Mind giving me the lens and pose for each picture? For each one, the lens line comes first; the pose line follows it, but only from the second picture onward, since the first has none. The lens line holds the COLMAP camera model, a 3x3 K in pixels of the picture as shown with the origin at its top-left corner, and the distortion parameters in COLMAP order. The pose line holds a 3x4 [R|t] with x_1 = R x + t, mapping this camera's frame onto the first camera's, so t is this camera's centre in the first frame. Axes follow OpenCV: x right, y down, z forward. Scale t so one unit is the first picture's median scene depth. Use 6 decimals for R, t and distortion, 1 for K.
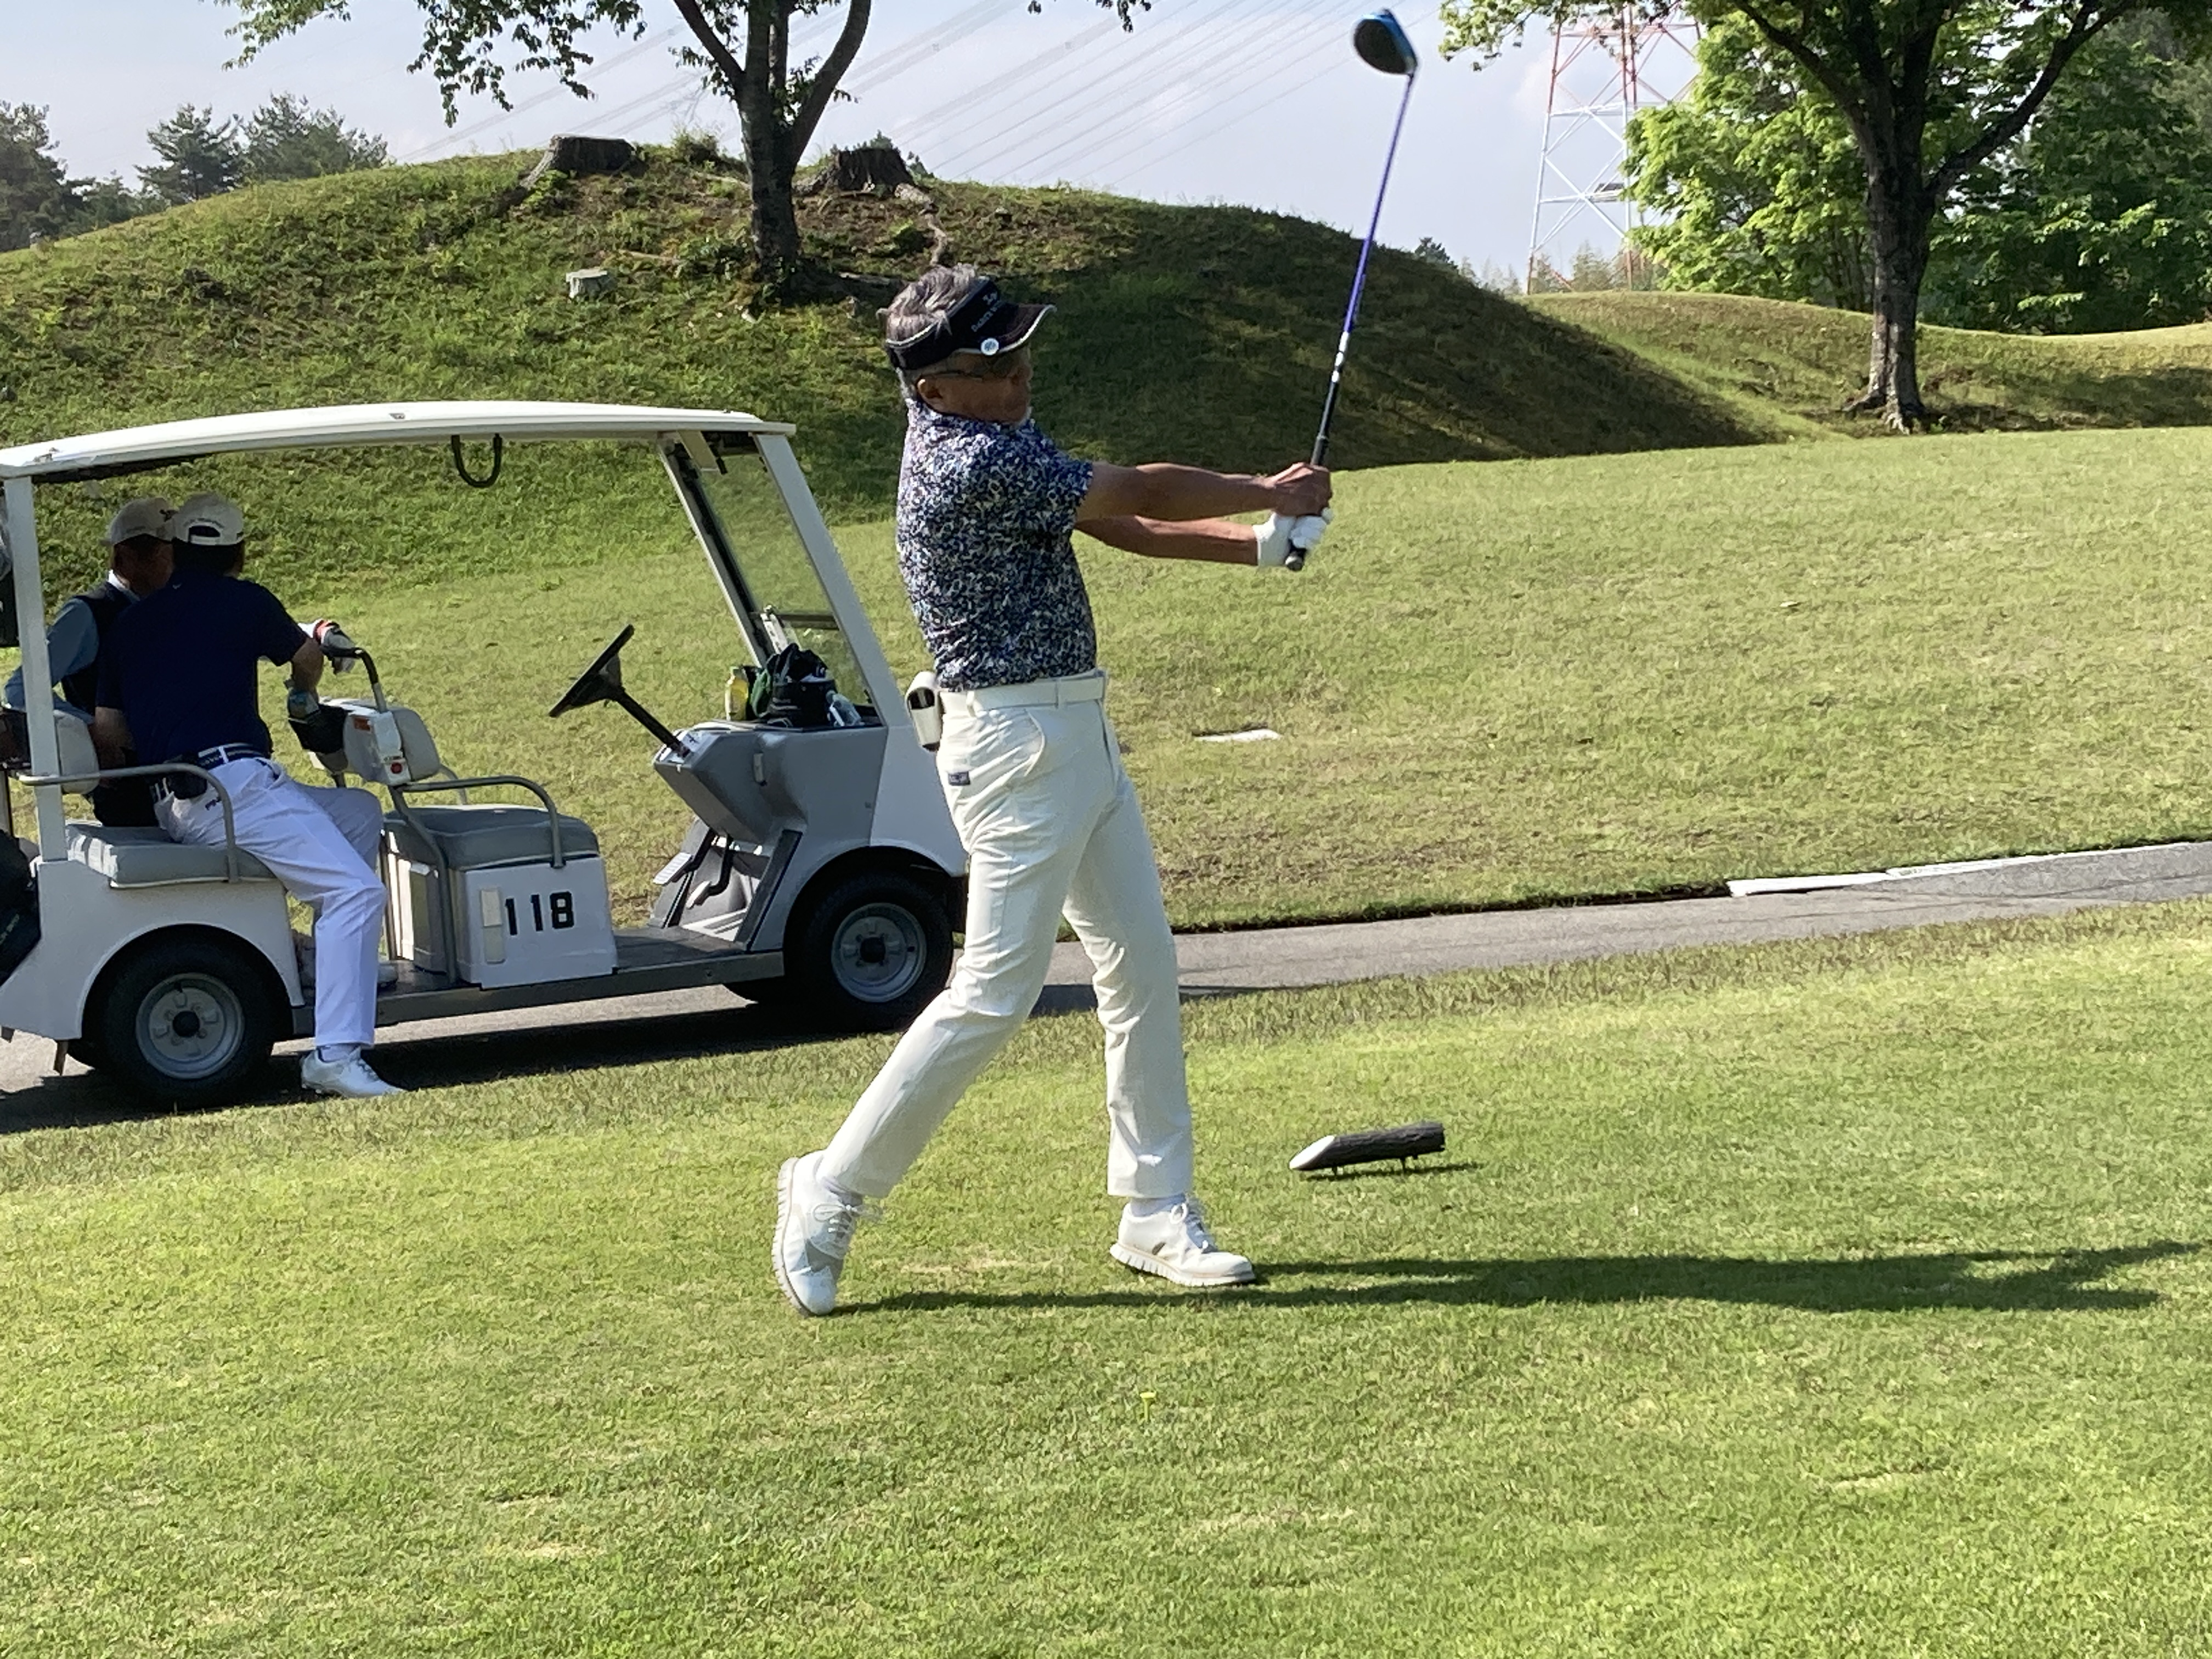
lens RADIAL K [[4478.0, 0, 1151.3], [0, 4478.0, 836.9], [0, 0, 1]] dist [0.148597, 0.000000]
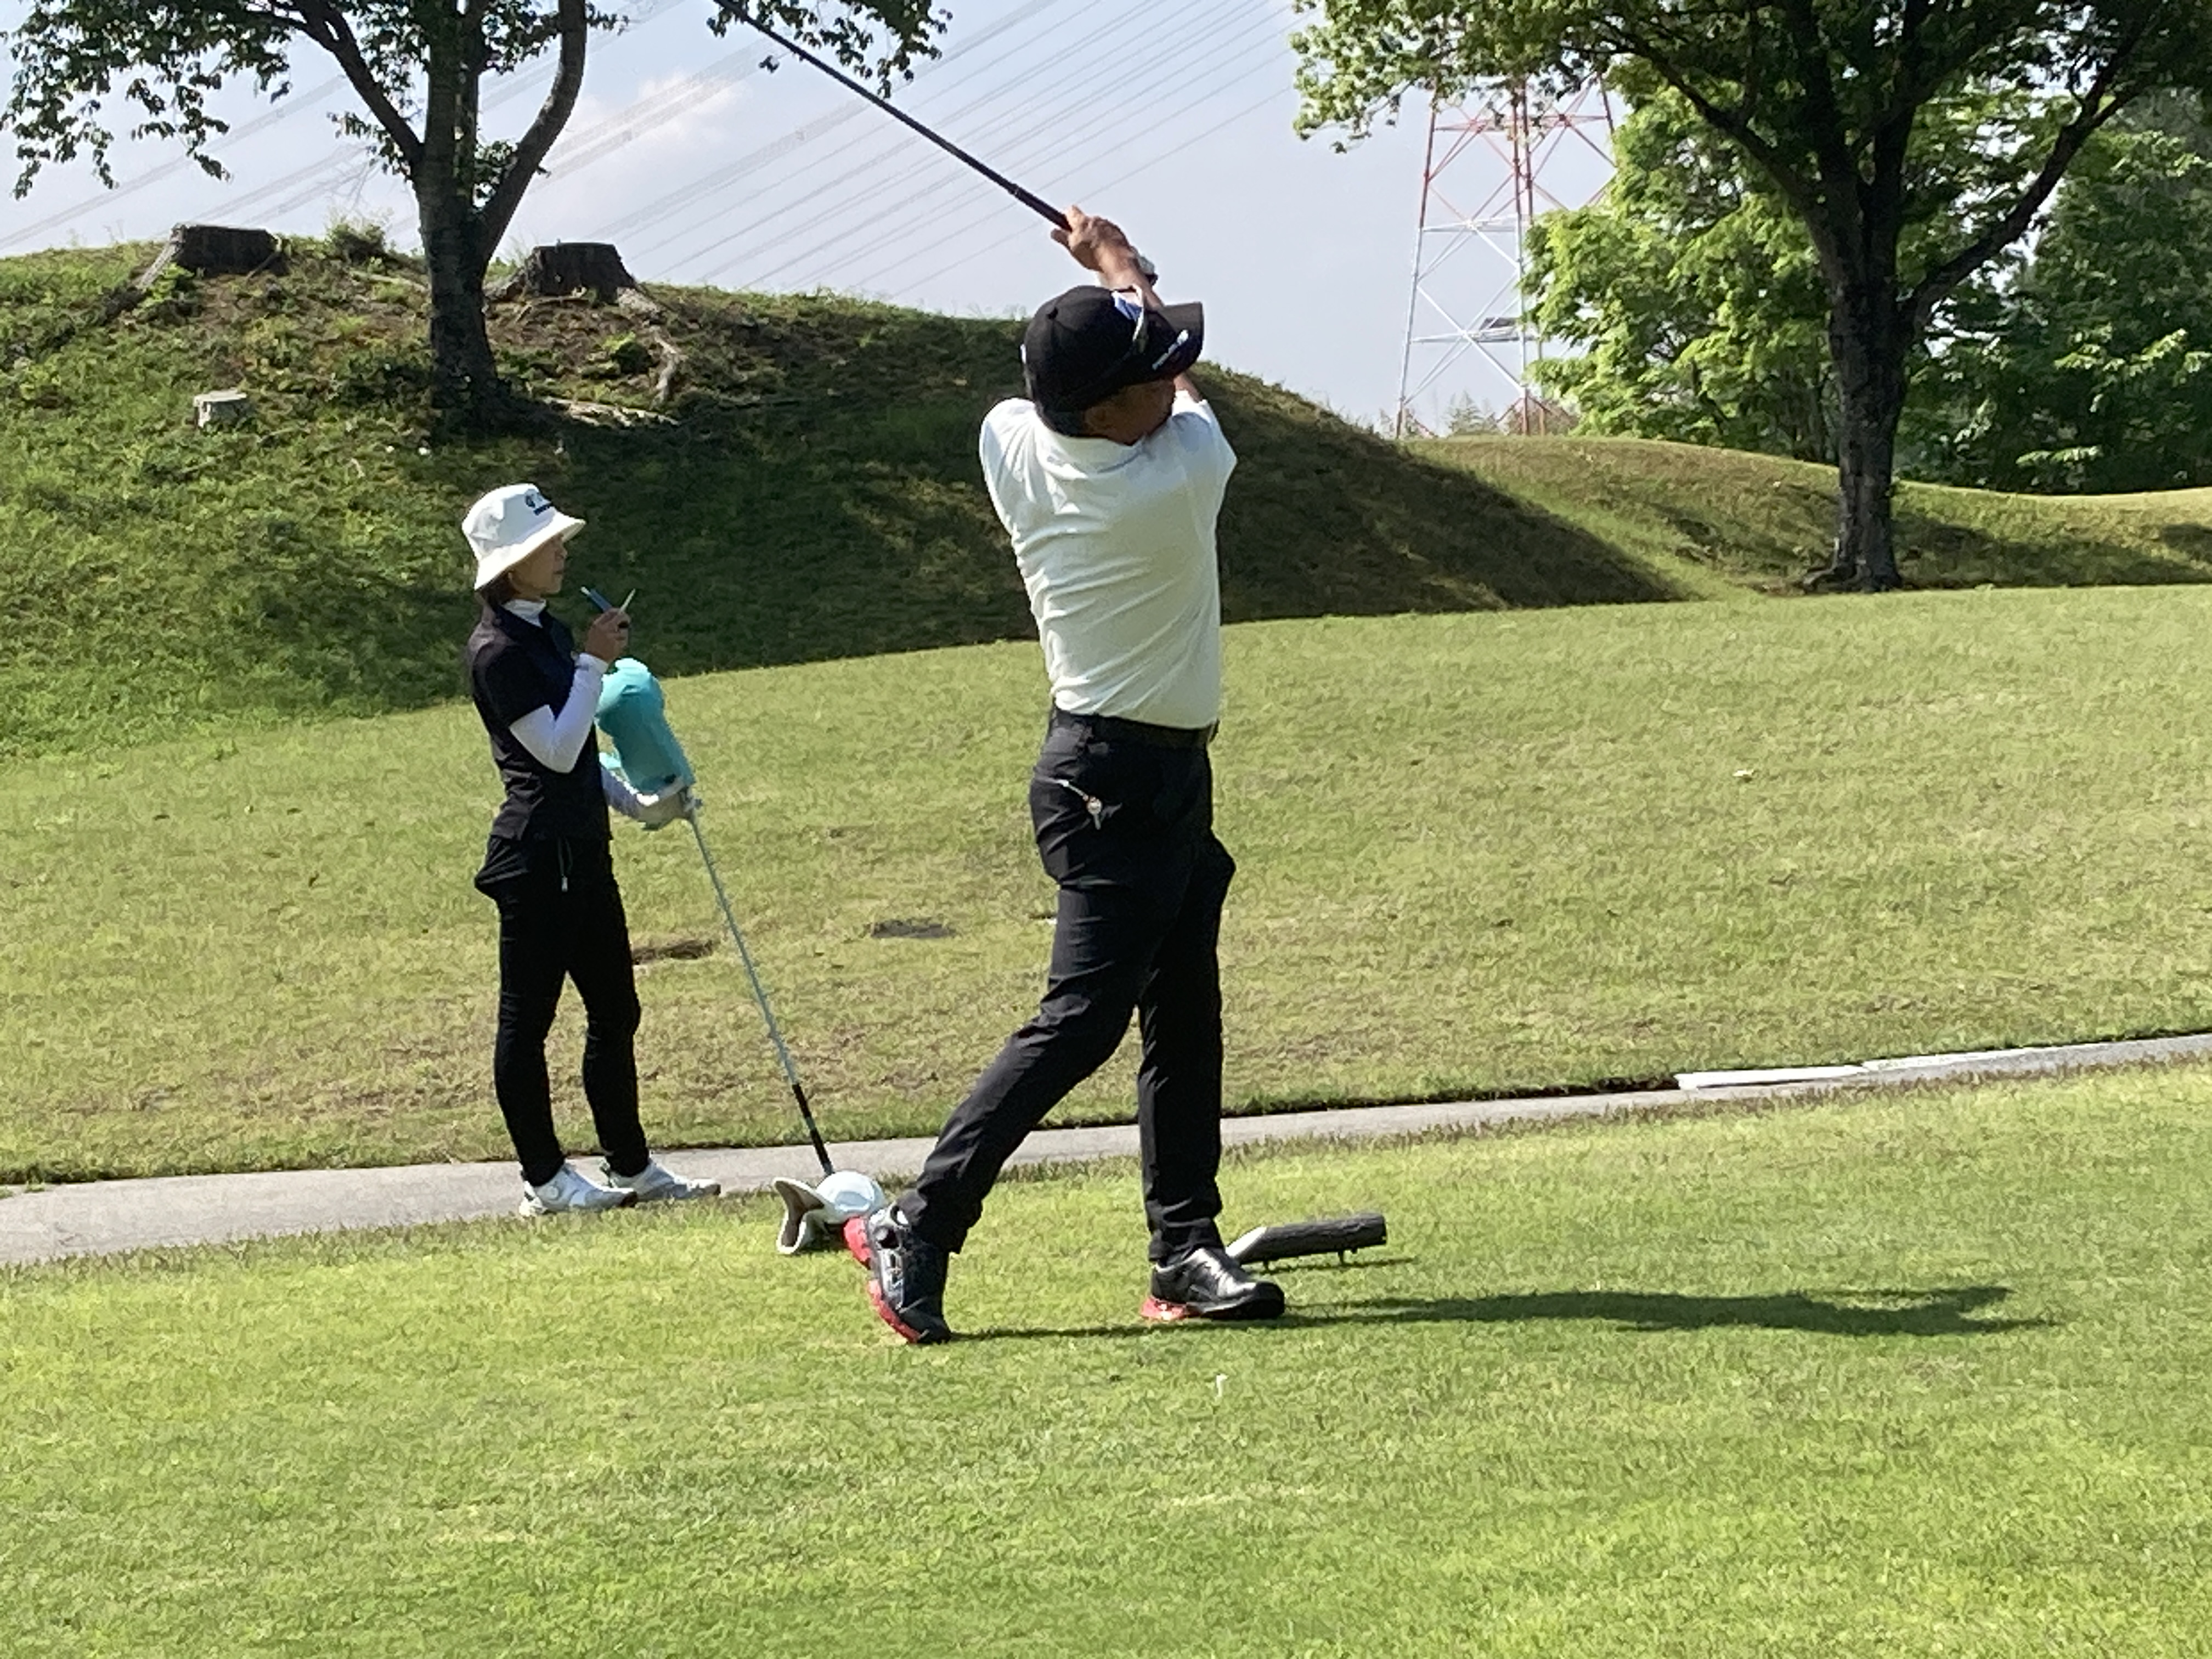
lens RADIAL K [[5986.9, 0, 1178.7], [0, 5986.9, 909.1], [0, 0, 1]] dist [0.165120, 0.000000]
pose [[0.998784, 0.002552, 0.049229, -0.017315], [-0.000168, 0.998829, -0.048375, 0.028455], [-0.049295, 0.048308, 0.997615, -0.102643]]
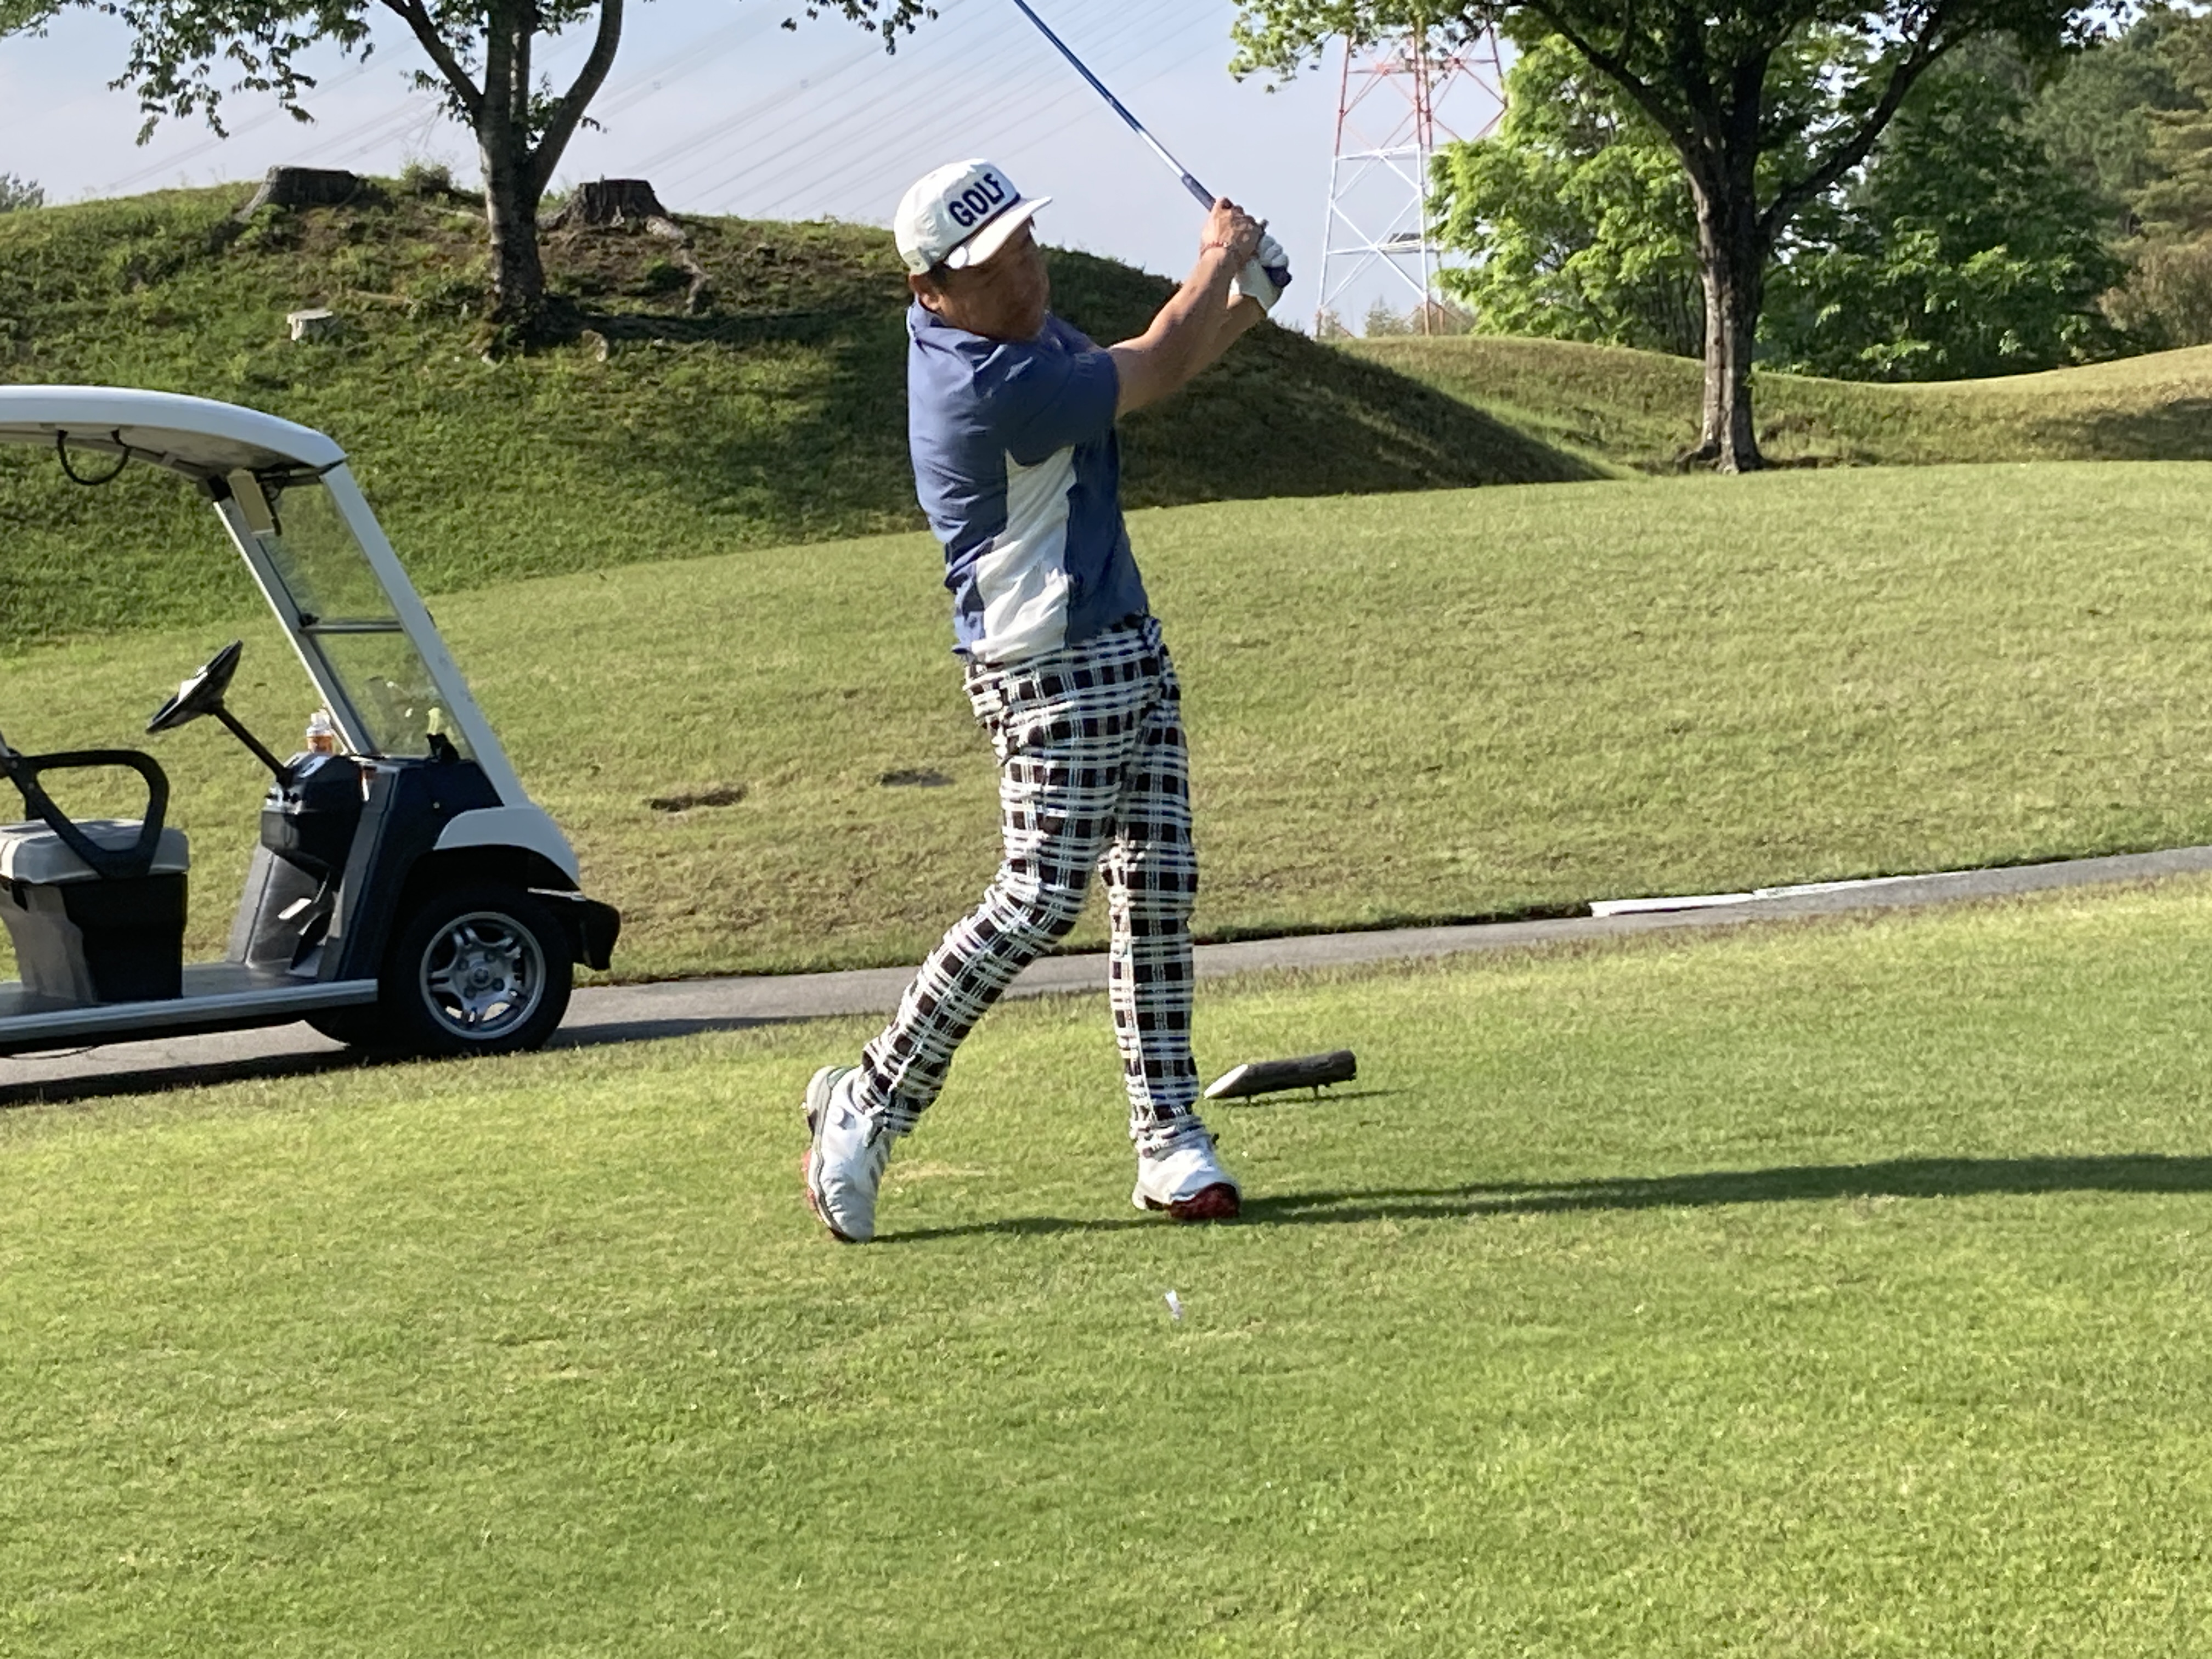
lens RADIAL K [[5089.0, 0, 1096.6], [0, 5089.0, 721.1], [0, 0, 1]] dist [0.163623, 0.000000]
pose [[0.999072, -0.006538, 0.042580, -0.019622], [0.008727, 0.998638, -0.051430, 0.022368], [-0.042185, 0.051754, 0.997768, -0.072322]]
